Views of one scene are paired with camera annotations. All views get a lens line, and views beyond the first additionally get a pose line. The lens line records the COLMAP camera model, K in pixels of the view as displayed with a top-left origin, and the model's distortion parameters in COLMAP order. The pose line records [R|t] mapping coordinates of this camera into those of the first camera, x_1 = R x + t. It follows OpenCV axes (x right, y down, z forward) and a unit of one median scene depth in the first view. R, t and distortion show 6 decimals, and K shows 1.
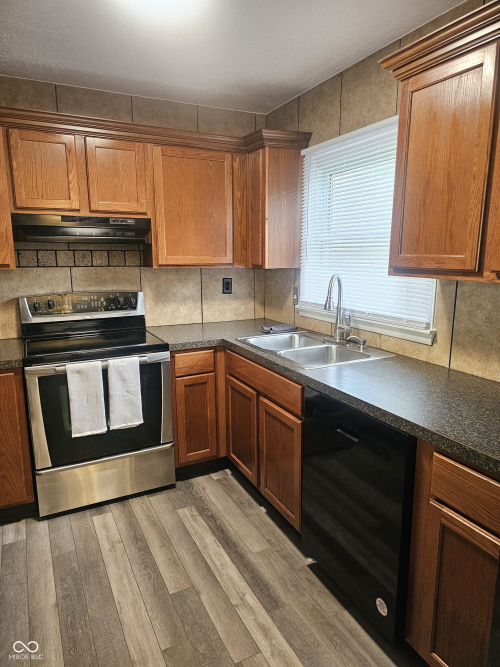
lens RADIAL K [[449.4, 0, 259.3], [0, 449.4, 335.9], [0, 0, 1]] dist [0.039090, -0.022508]
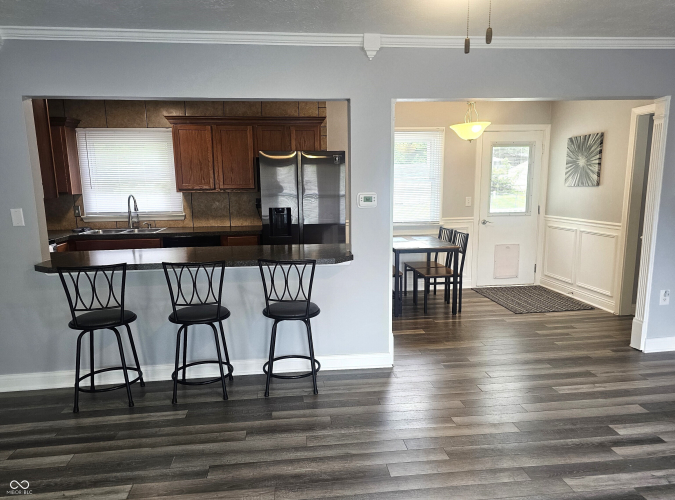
lens RADIAL K [[473.5, 0, 342.8], [0, 473.5, 267.7], [0, 0, 1]] dist [0.025494, -0.004973]
pose [[0.348389, -0.170423, 0.921727, -1.445008], [0.188831, 0.975933, 0.109073, 0.126824], [-0.918133, 0.136051, 0.372186, -0.633477]]
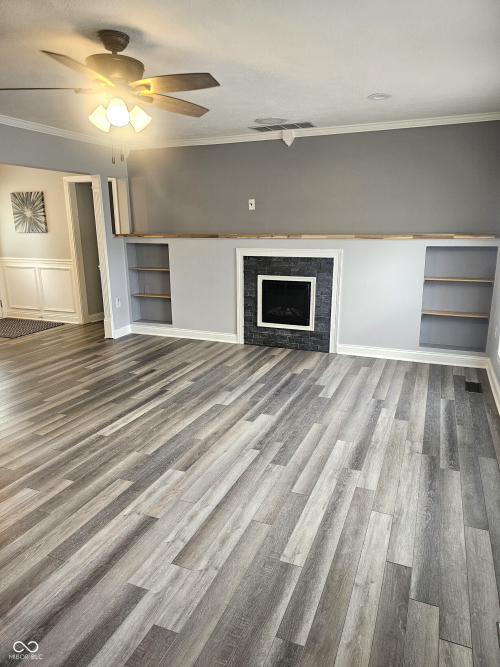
lens RADIAL K [[449.4, 0, 247.6], [0, 449.4, 335.1], [0, 0, 1]] dist [0.039090, -0.022508]
pose [[-0.636838, -0.177181, 0.750362, -1.856526], [0.151458, 0.925523, 0.347085, 0.038521], [-0.755974, 0.334685, -0.562573, -0.172550]]
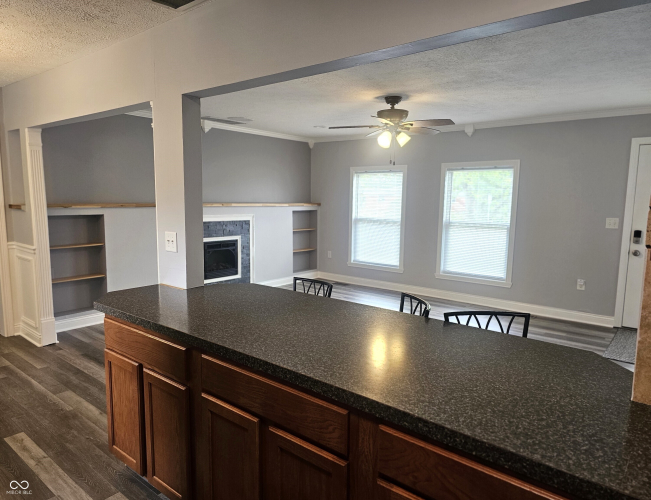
lens RADIAL K [[450.8, 0, 320.6], [0, 450.8, 251.2], [0, 0, 1]] dist [0.035617, -0.025420]
pose [[-0.921024, 0.036434, -0.387798, -0.085286], [-0.085134, 0.952713, 0.291703, -0.151761], [0.380088, 0.301680, -0.874370, 0.767937]]
